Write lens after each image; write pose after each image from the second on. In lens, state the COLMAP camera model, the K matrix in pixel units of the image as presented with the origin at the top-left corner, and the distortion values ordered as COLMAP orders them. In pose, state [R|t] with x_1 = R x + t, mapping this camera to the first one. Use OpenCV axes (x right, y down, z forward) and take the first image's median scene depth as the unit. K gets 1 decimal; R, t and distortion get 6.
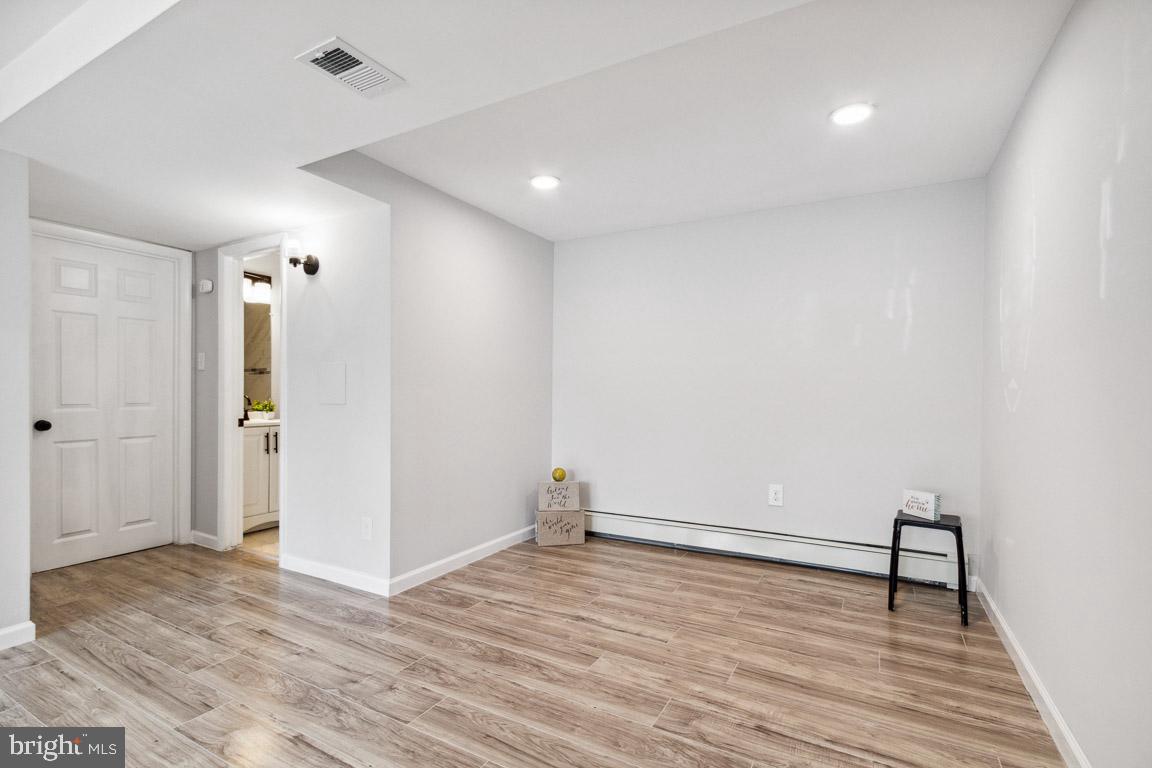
lens RADIAL K [[538.3, 0, 569.0], [0, 538.3, 390.7], [0, 0, 1]] dist [-0.000018, 0.000021]
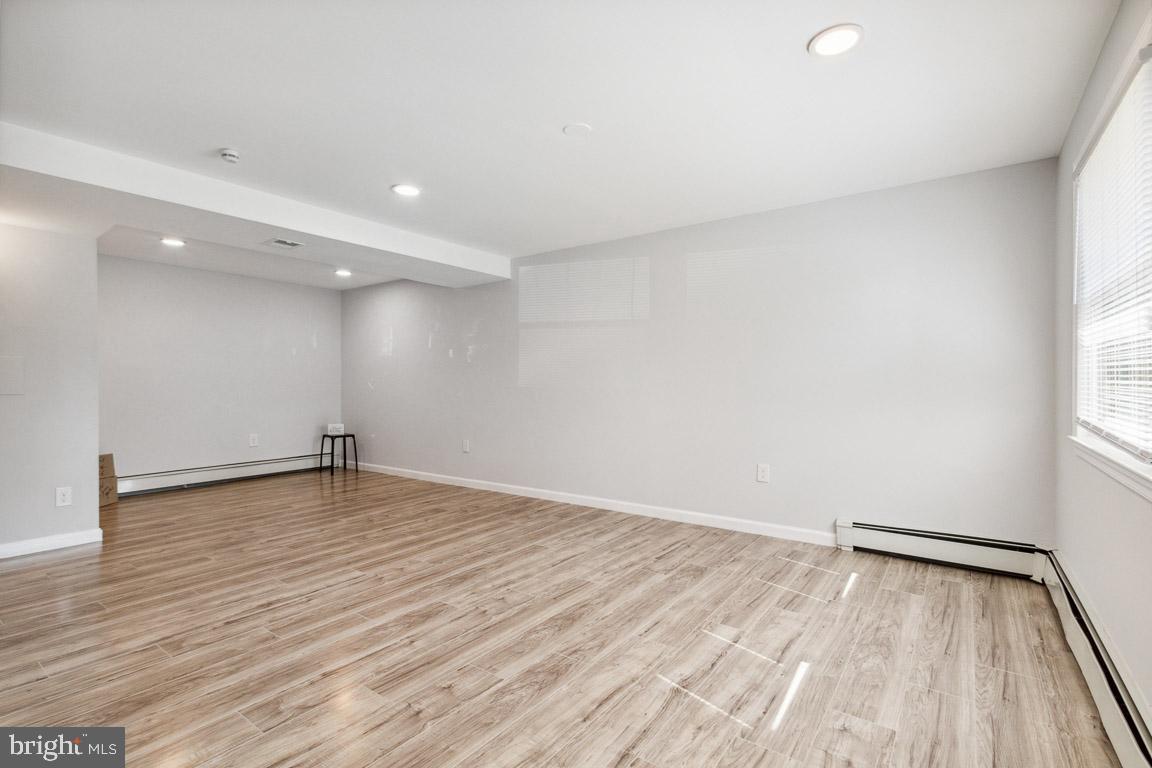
lens RADIAL K [[538.3, 0, 571.0], [0, 538.3, 388.2], [0, 0, 1]] dist [-0.000018, 0.000021]
pose [[0.126630, -0.017846, 0.991789, -1.313501], [-0.006211, 0.999804, 0.018783, -0.014277], [-0.991931, -0.008538, 0.126495, -0.257390]]
